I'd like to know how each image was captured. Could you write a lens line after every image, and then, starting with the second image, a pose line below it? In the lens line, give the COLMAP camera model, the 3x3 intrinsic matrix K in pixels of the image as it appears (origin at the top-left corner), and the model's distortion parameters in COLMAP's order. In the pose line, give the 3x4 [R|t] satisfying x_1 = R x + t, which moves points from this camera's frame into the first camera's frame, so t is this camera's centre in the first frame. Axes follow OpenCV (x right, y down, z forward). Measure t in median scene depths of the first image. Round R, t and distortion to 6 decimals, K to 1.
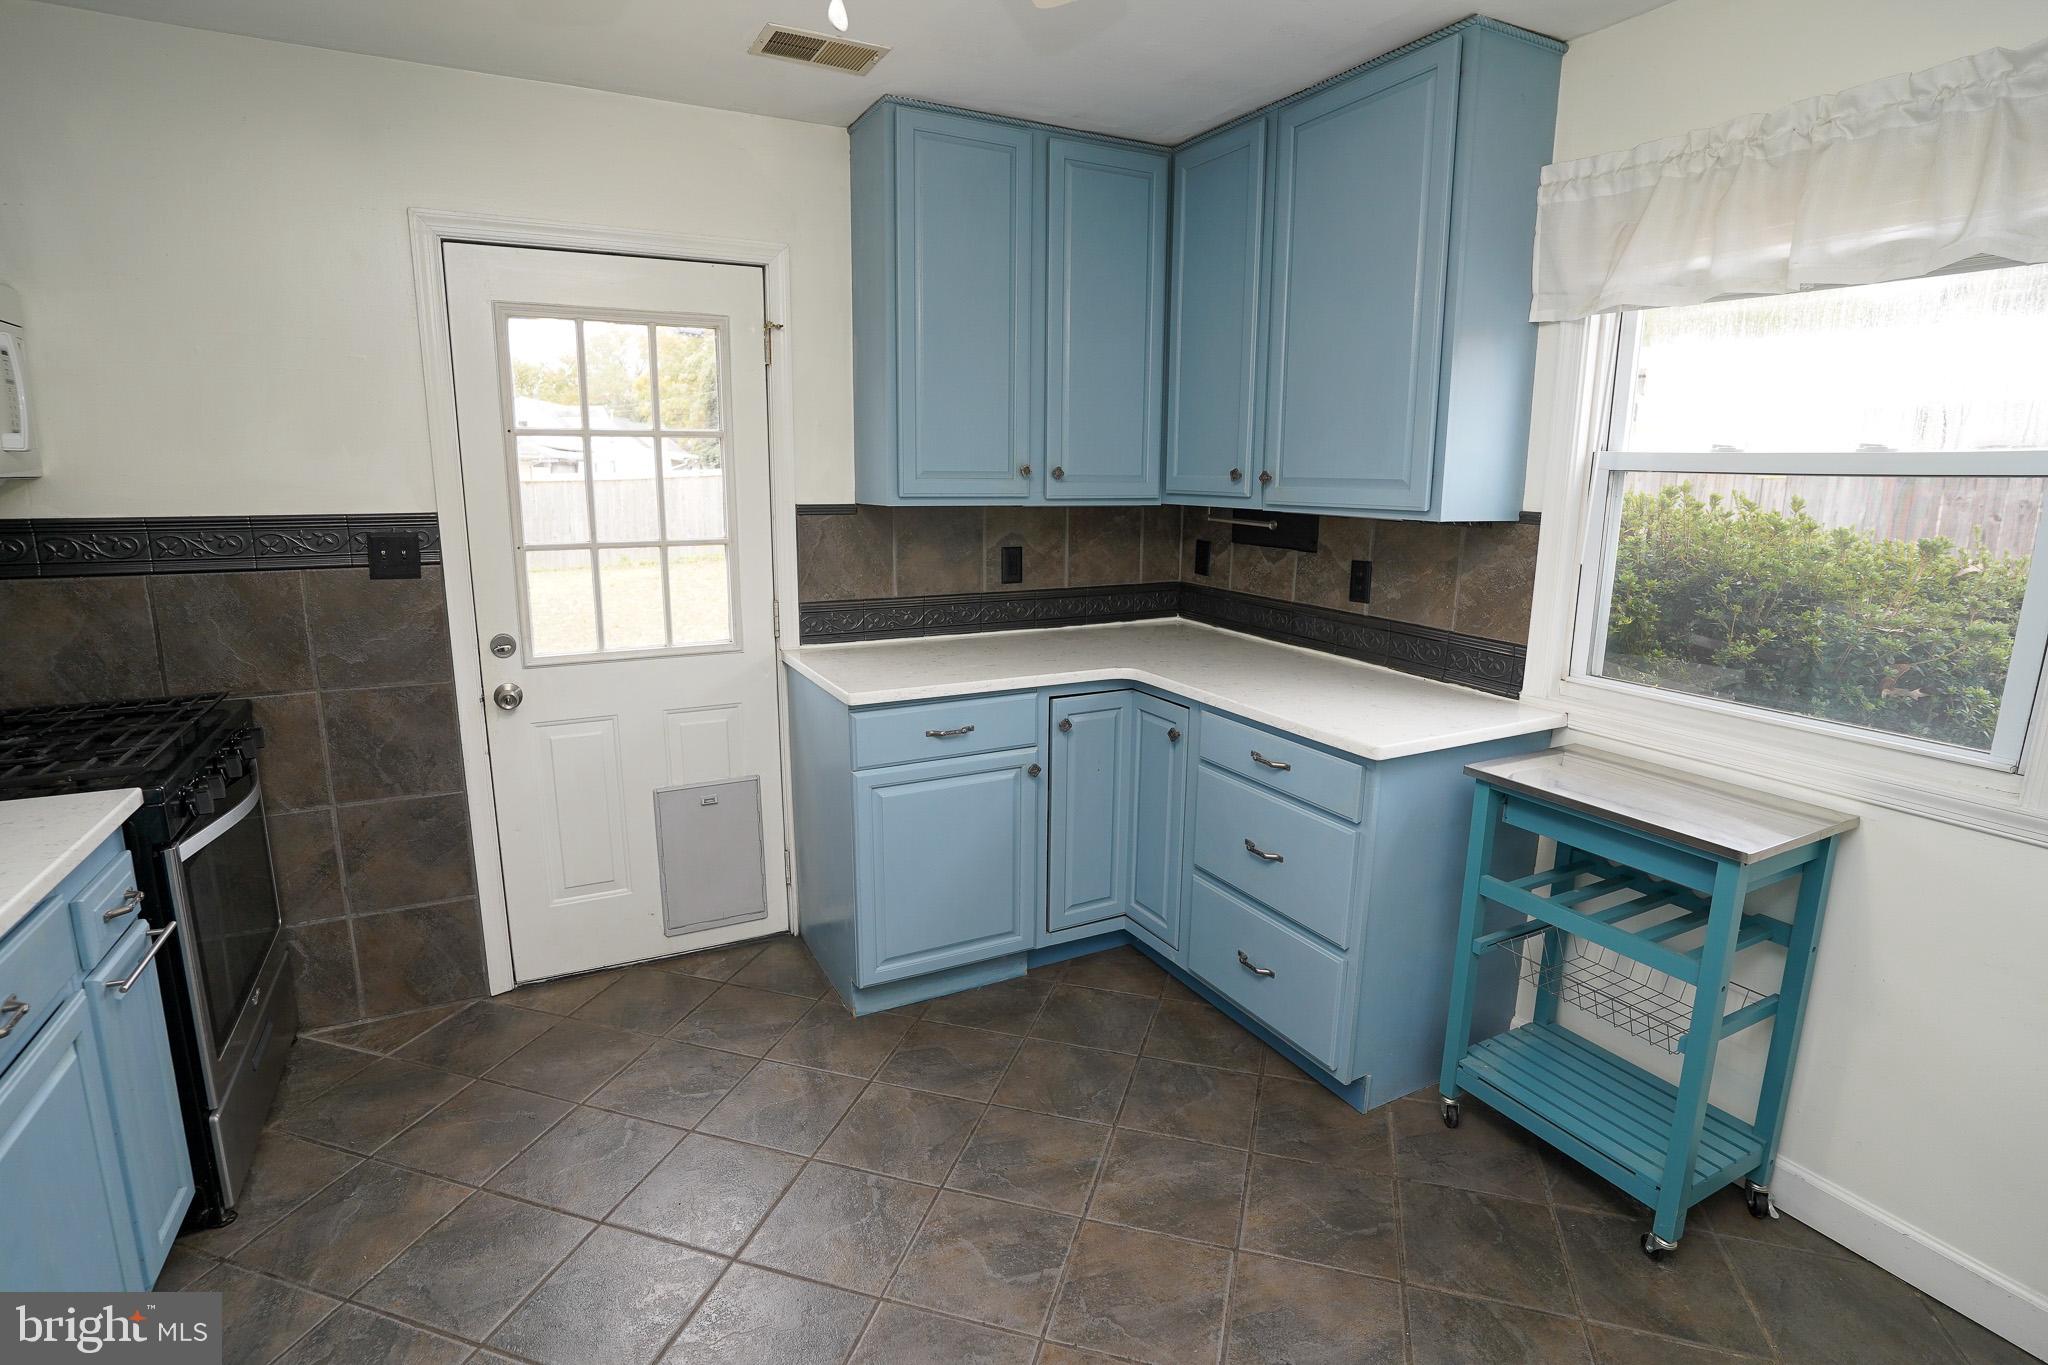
lens RADIAL K [[999.7, 0, 1024.0], [0, 999.7, 682.5], [0, 0, 1]] dist [-0.084541, 0.041917]
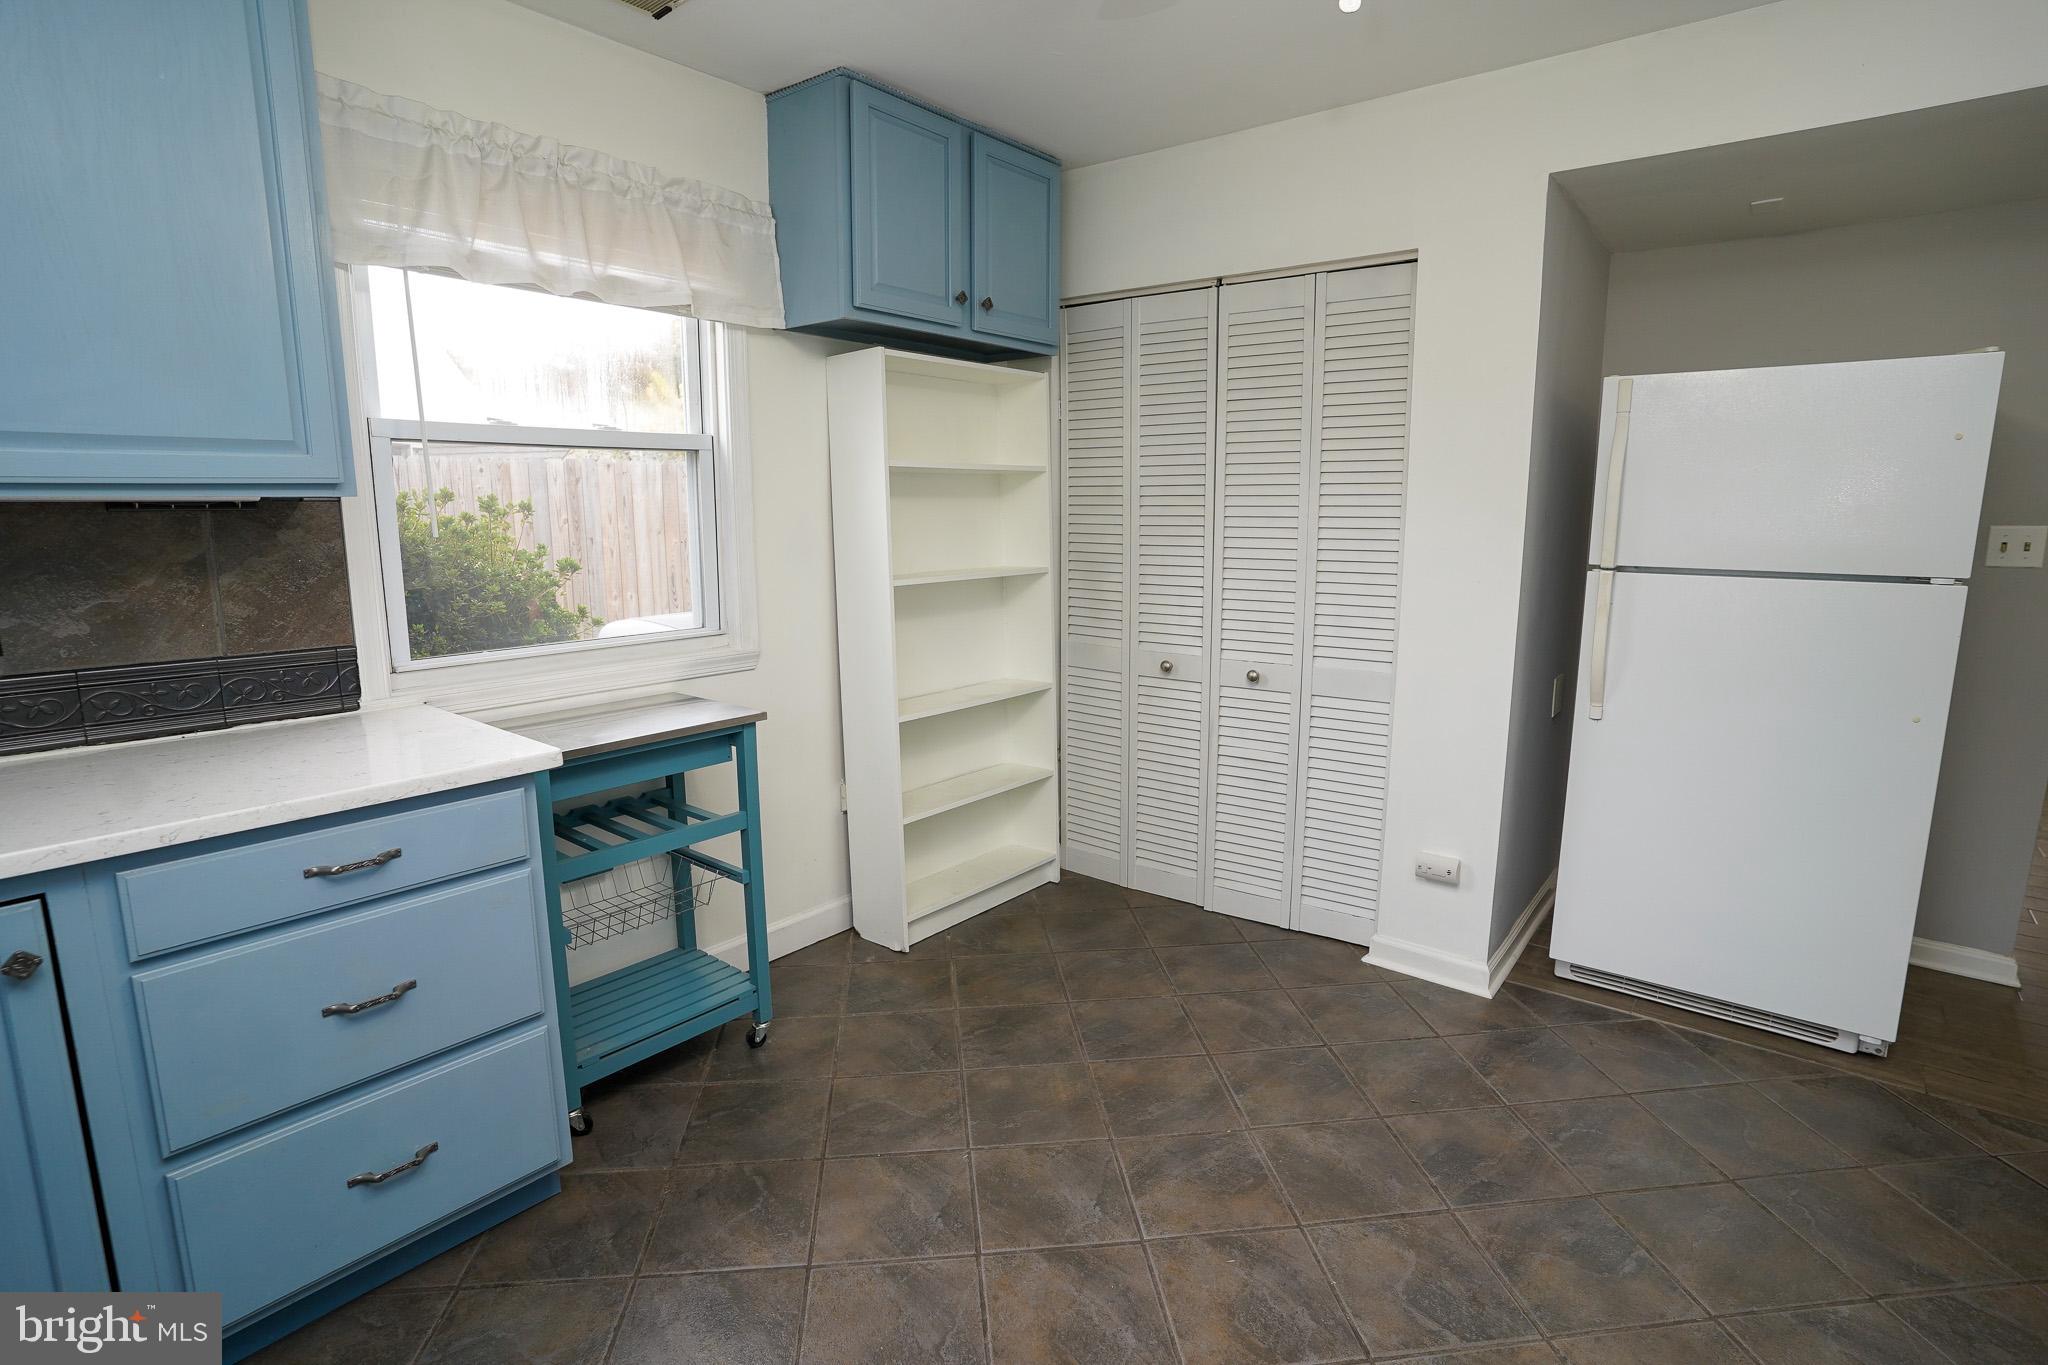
lens RADIAL K [[999.7, 0, 1024.0], [0, 999.7, 682.5], [0, 0, 1]] dist [-0.084541, 0.041917]
pose [[-0.399350, -0.172616, 0.900402, -0.793335], [0.189786, 0.945276, 0.265394, -0.197177], [-0.896940, 0.276868, -0.344736, 1.295773]]
